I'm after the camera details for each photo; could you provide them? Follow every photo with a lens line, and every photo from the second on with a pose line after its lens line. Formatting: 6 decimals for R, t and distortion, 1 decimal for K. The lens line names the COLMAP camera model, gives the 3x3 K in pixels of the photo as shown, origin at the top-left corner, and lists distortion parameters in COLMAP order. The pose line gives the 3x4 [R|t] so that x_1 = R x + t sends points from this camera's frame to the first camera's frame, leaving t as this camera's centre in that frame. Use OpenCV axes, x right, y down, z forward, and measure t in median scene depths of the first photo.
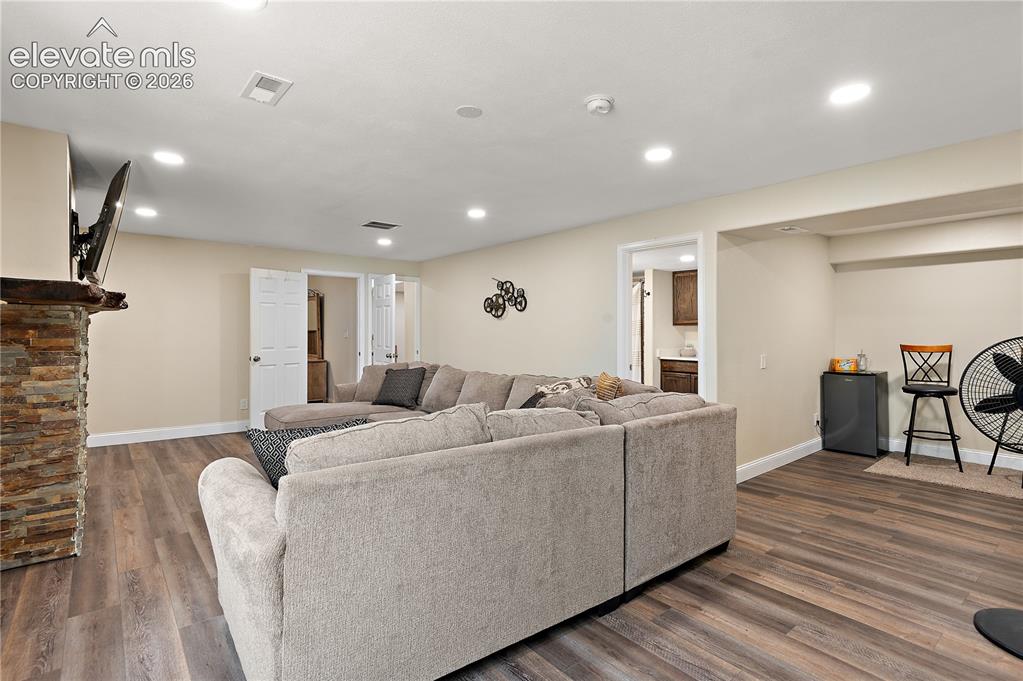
lens RADIAL K [[499.9, 0, 520.7], [0, 499.9, 330.5], [0, 0, 1]] dist [0.022330, -0.004548]
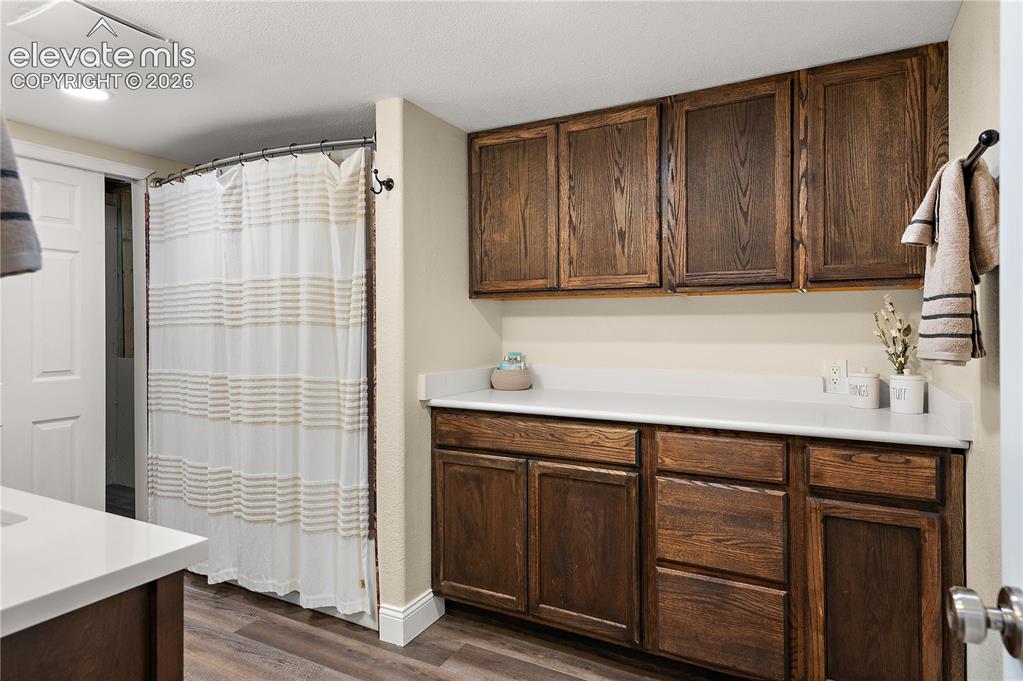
lens RADIAL K [[574.9, 0, 509.8], [0, 574.9, 332.4], [0, 0, 1]] dist [0.021914, -0.006350]
pose [[0.932657, -0.005820, 0.360718, 0.268739], [0.004126, 0.999977, 0.005467, 0.014752], [-0.360742, -0.003611, 0.932659, 0.892505]]
